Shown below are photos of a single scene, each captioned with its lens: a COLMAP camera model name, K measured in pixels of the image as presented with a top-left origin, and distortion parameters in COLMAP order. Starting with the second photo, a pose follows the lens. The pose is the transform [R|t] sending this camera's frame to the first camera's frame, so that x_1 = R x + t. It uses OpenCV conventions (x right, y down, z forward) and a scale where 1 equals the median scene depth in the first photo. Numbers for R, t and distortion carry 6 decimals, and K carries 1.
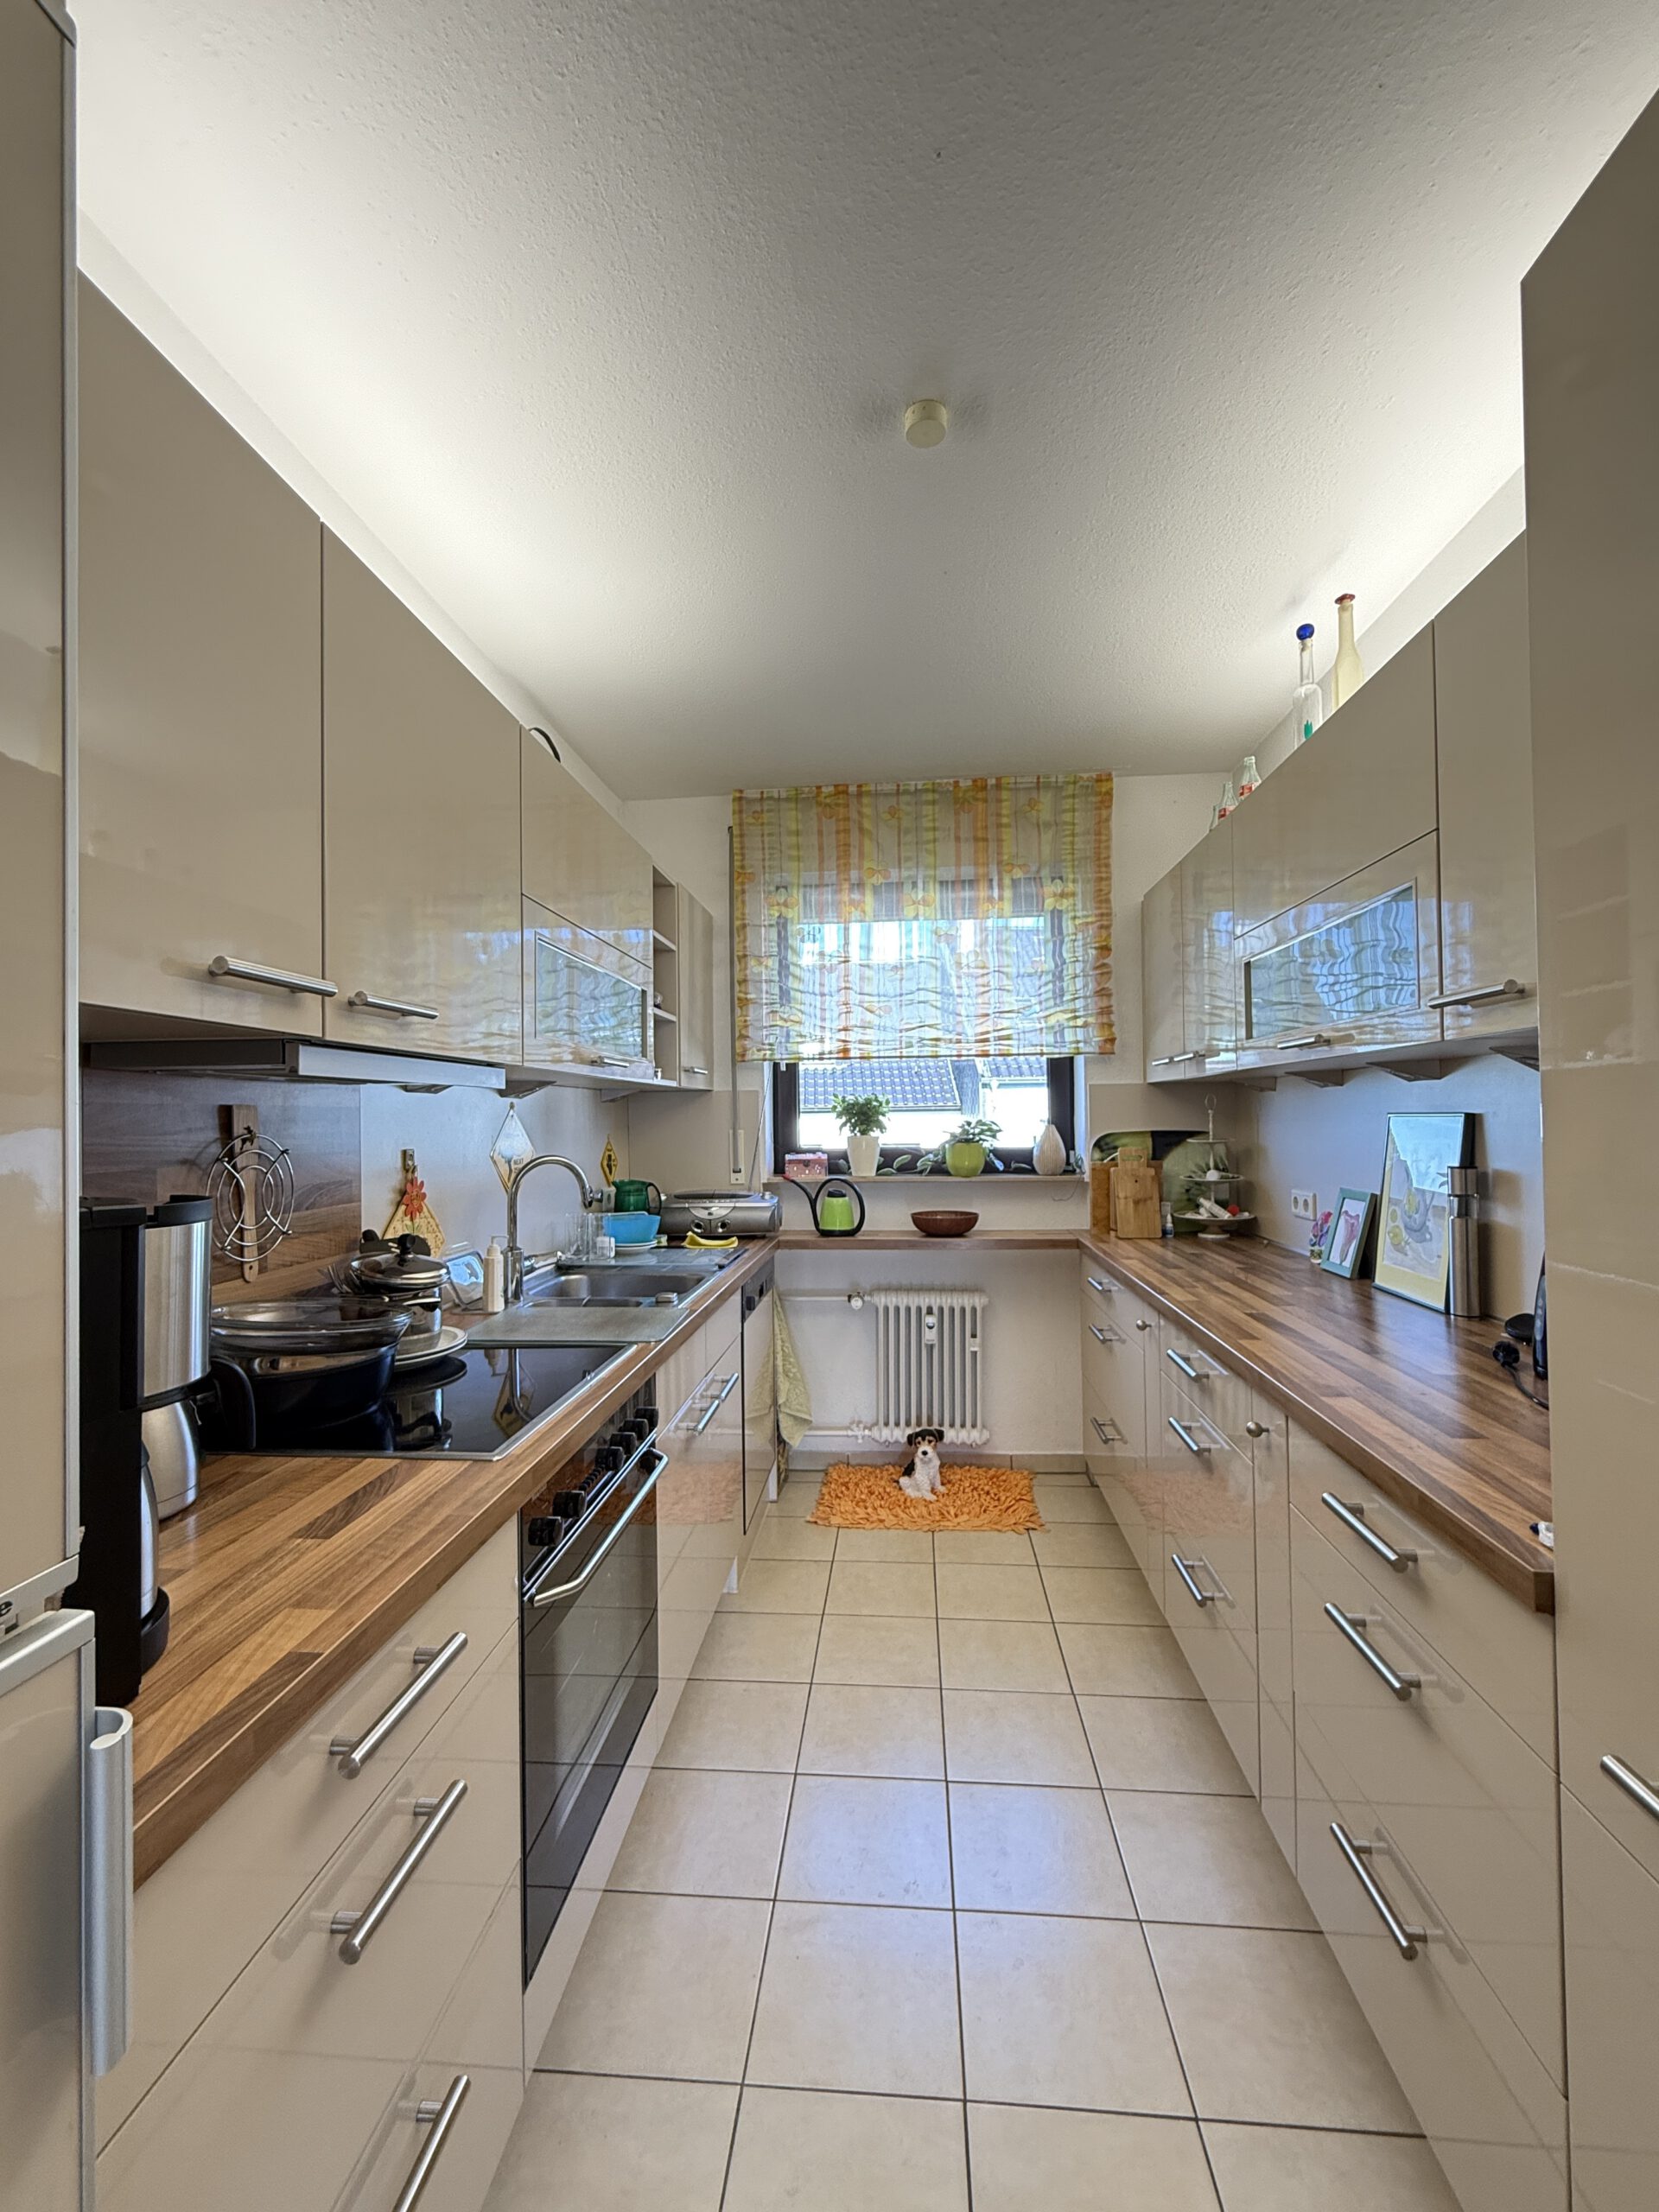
lens RADIAL K [[888.1, 0, 836.4], [0, 888.1, 1110.8], [0, 0, 1]] dist [-0.007840, 0.000015]
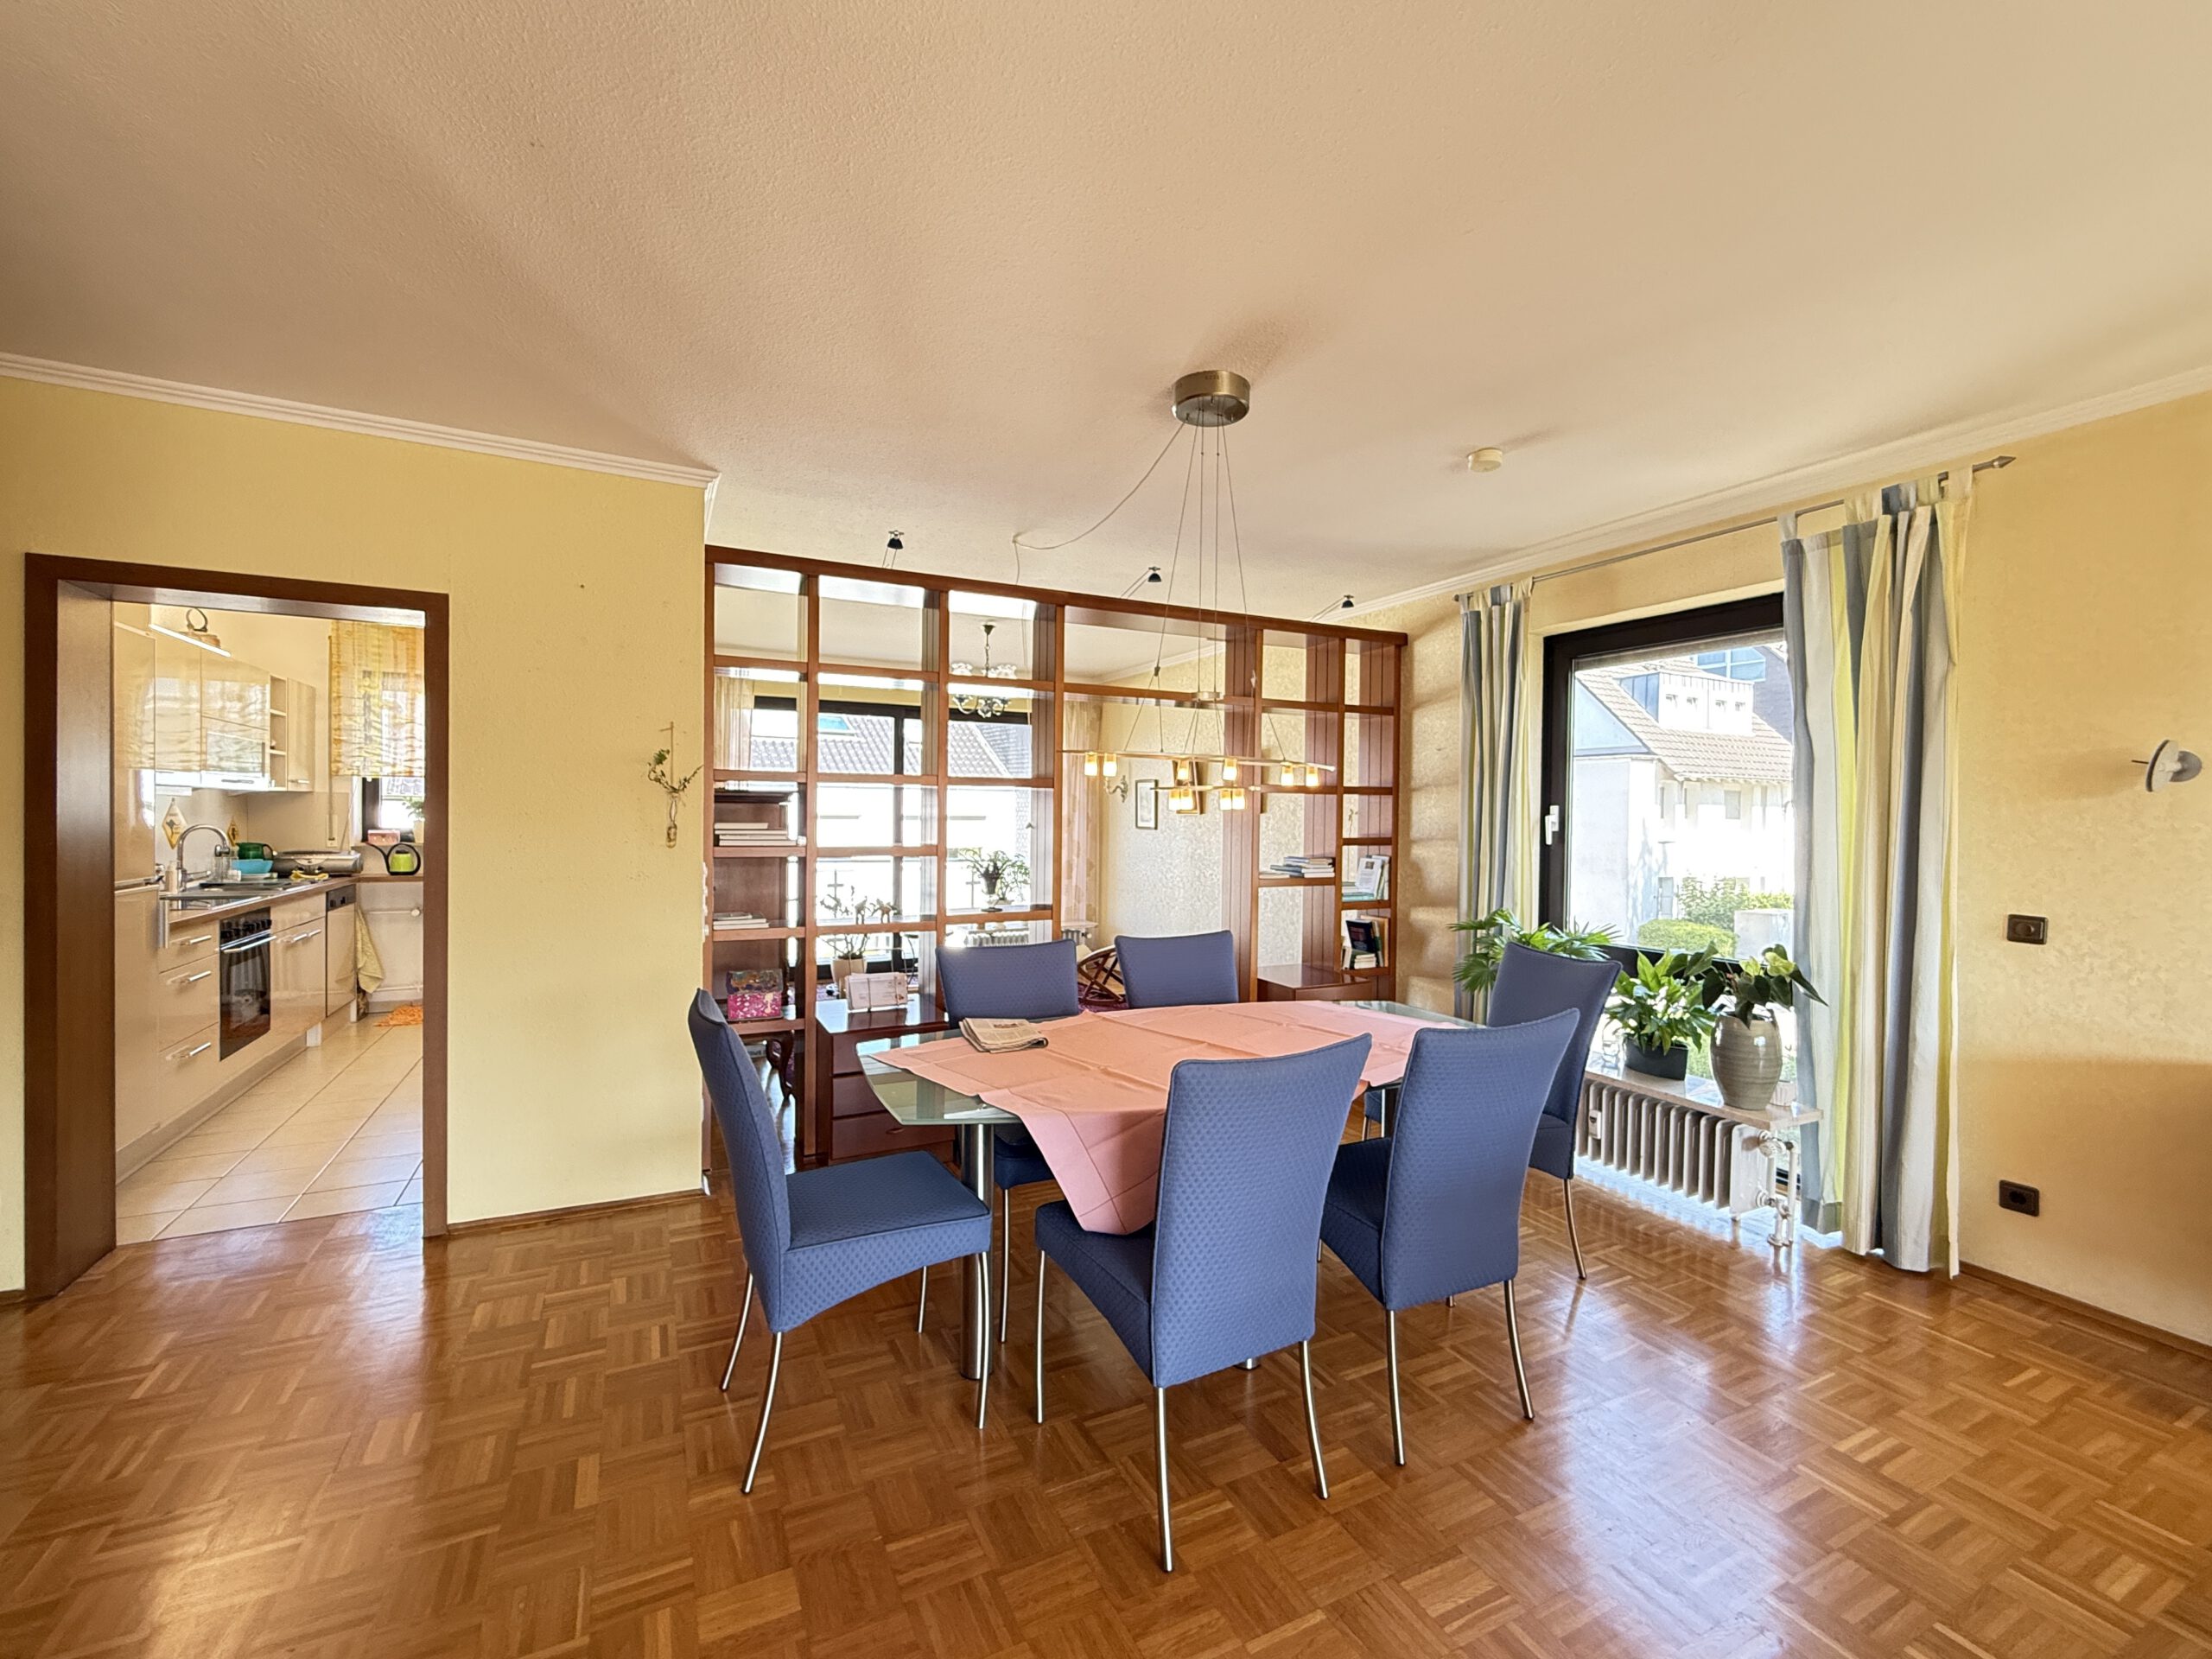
lens RADIAL K [[888.1, 0, 1096.3], [0, 888.1, 830.9], [0, 0, 1]] dist [-0.007840, 0.000015]
pose [[0.847700, 0.016032, 0.530234, 0.245251], [-0.030744, 0.999348, 0.018936, -0.027258], [-0.529584, -0.032354, 0.847640, -1.279967]]
